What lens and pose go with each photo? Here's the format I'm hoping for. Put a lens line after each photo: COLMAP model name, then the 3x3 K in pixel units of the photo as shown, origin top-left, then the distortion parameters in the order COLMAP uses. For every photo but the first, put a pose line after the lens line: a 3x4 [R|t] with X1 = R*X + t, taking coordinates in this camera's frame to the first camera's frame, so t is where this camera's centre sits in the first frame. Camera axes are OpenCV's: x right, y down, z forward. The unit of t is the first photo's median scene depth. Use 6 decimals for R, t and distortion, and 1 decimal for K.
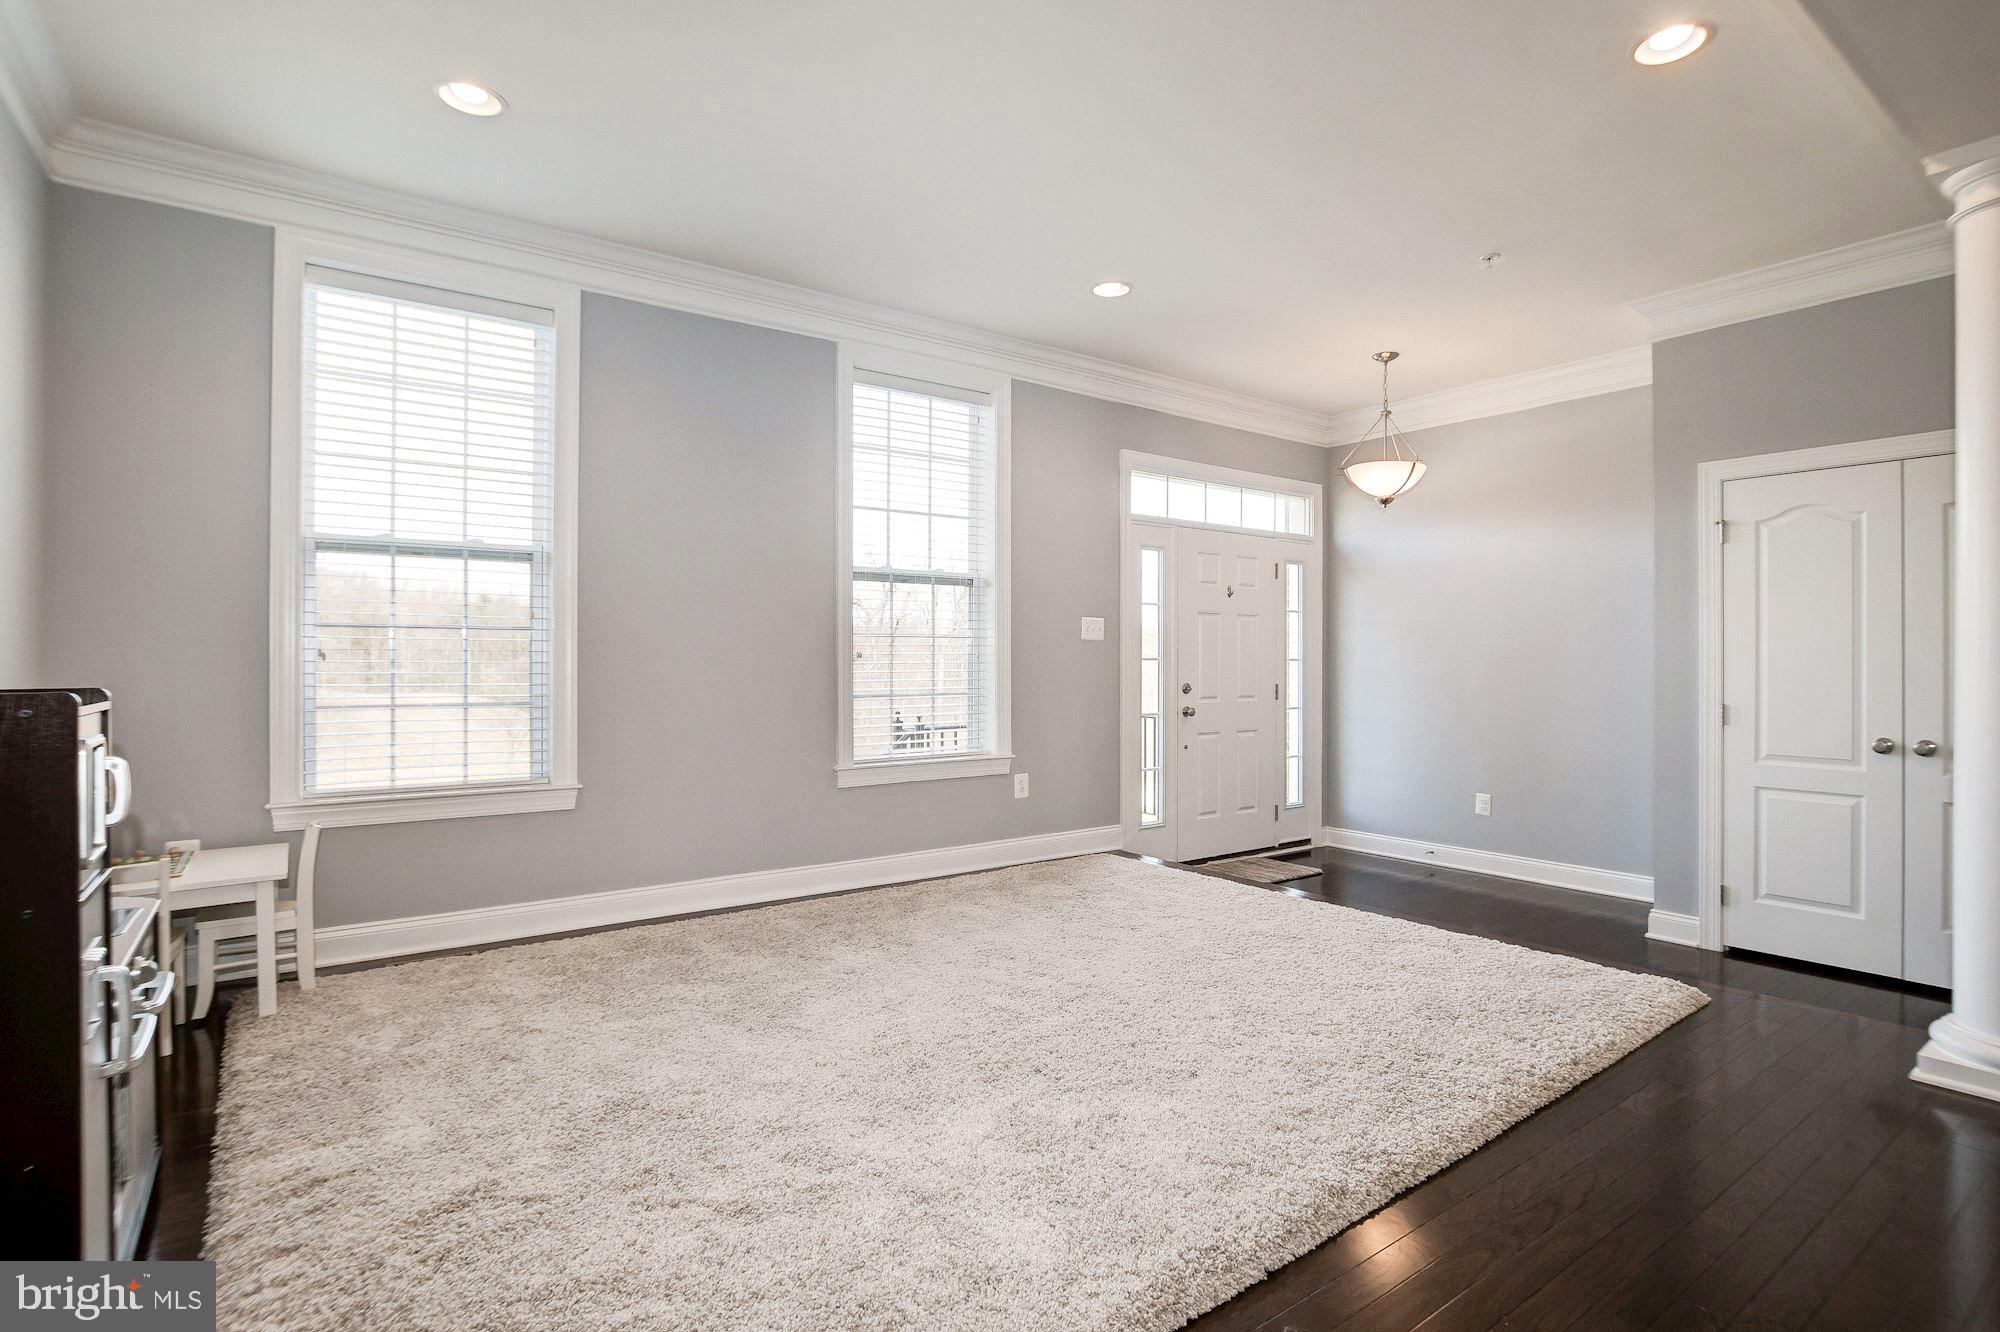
lens RADIAL K [[982.2, 0, 1000.0], [0, 982.2, 666.0], [0, 0, 1]] dist [-0.004275, -0.000382]
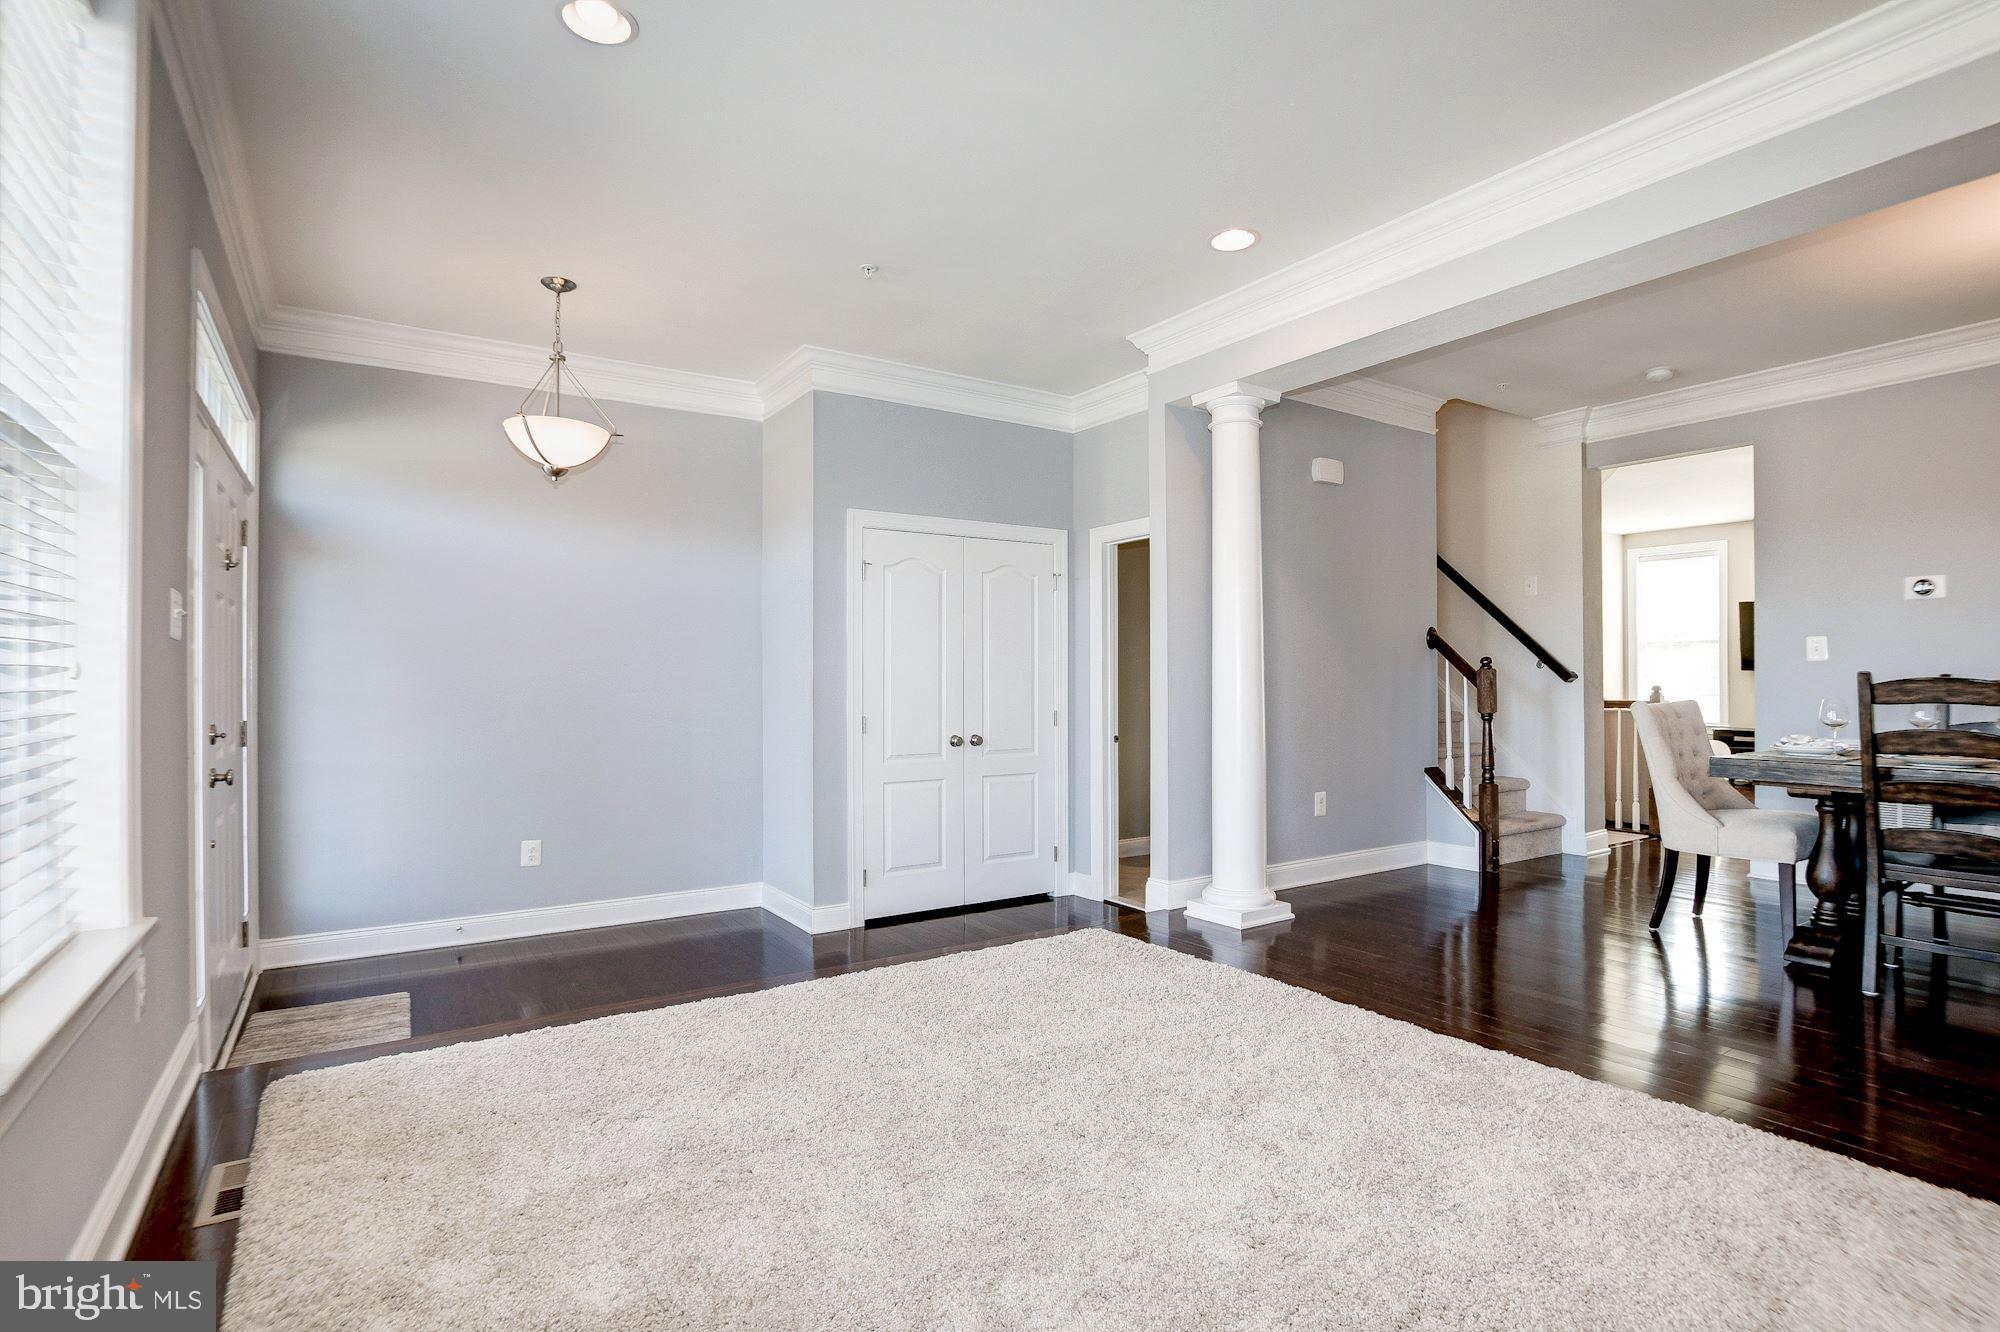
lens RADIAL K [[982.2, 0, 1000.0], [0, 982.2, 666.0], [0, 0, 1]] dist [-0.004275, -0.000382]
pose [[0.054872, 0.013621, 0.998400, -0.436550], [0.008125, 0.999868, -0.014088, -0.003595], [-0.998460, 0.008885, 0.054755, 0.762037]]
